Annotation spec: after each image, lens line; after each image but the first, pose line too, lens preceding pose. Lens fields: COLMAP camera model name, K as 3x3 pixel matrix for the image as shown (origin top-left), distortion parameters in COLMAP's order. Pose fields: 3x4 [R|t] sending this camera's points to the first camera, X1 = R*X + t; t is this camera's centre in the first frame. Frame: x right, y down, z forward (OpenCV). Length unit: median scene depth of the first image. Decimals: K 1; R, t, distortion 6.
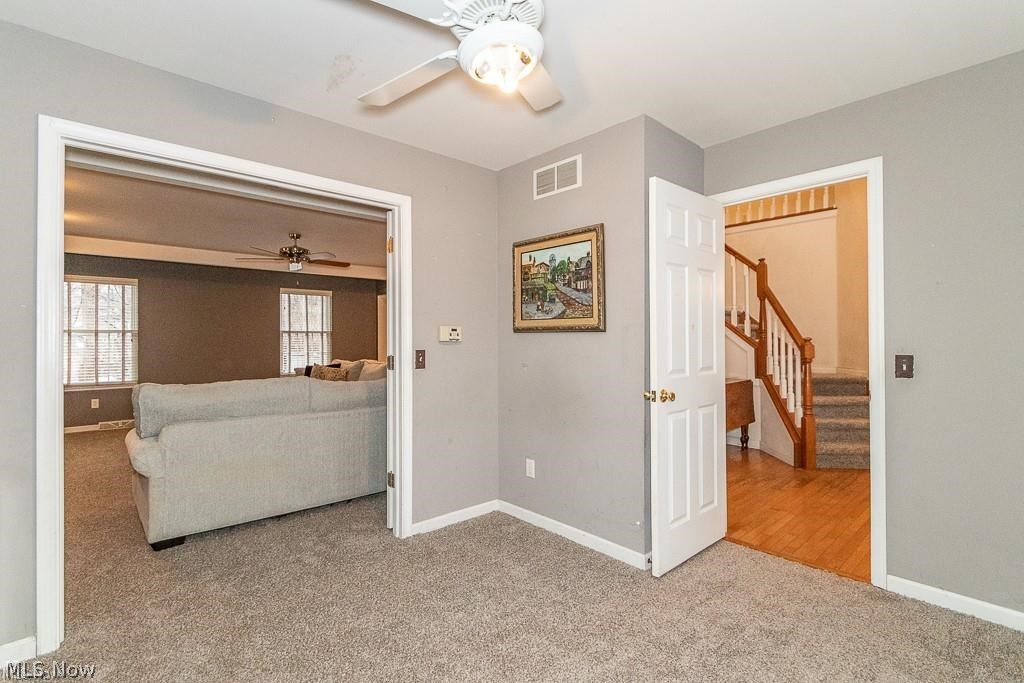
lens RADIAL K [[464.2, 0, 512.0], [0, 464.2, 341.5], [0, 0, 1]] dist [0.002430, -0.000046]
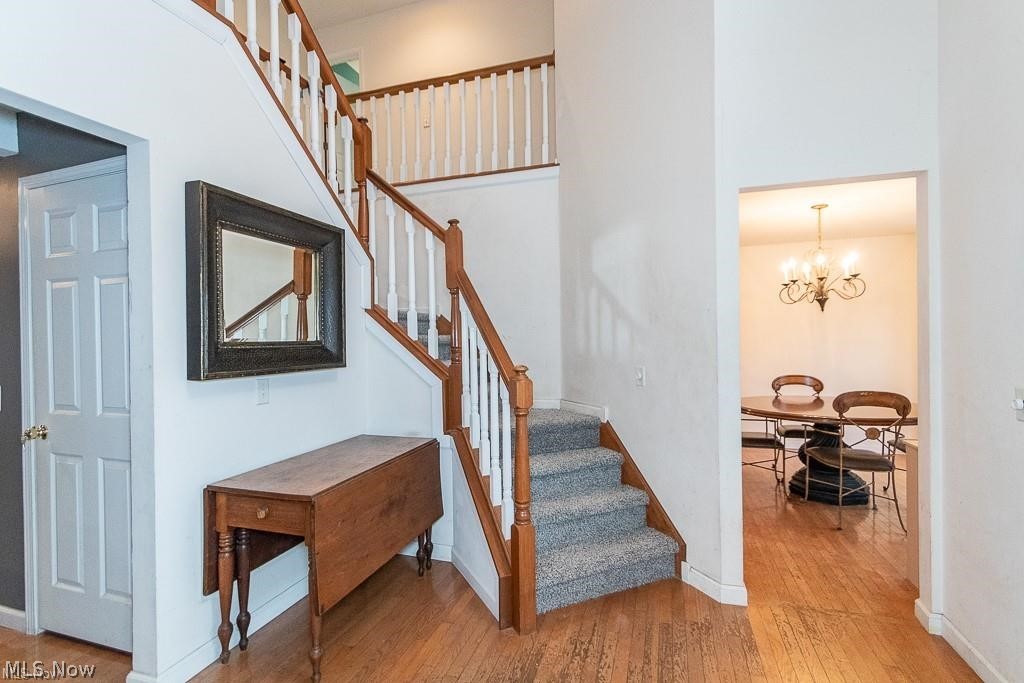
lens RADIAL K [[475.1, 0, 508.4], [0, 475.1, 345.2], [0, 0, 1]] dist [-0.000846, -0.001261]
pose [[0.866092, -0.008230, 0.499817, 0.312224], [0.006512, 0.999965, 0.005183, -0.029721], [-0.499842, -0.001234, 0.866116, 0.476067]]
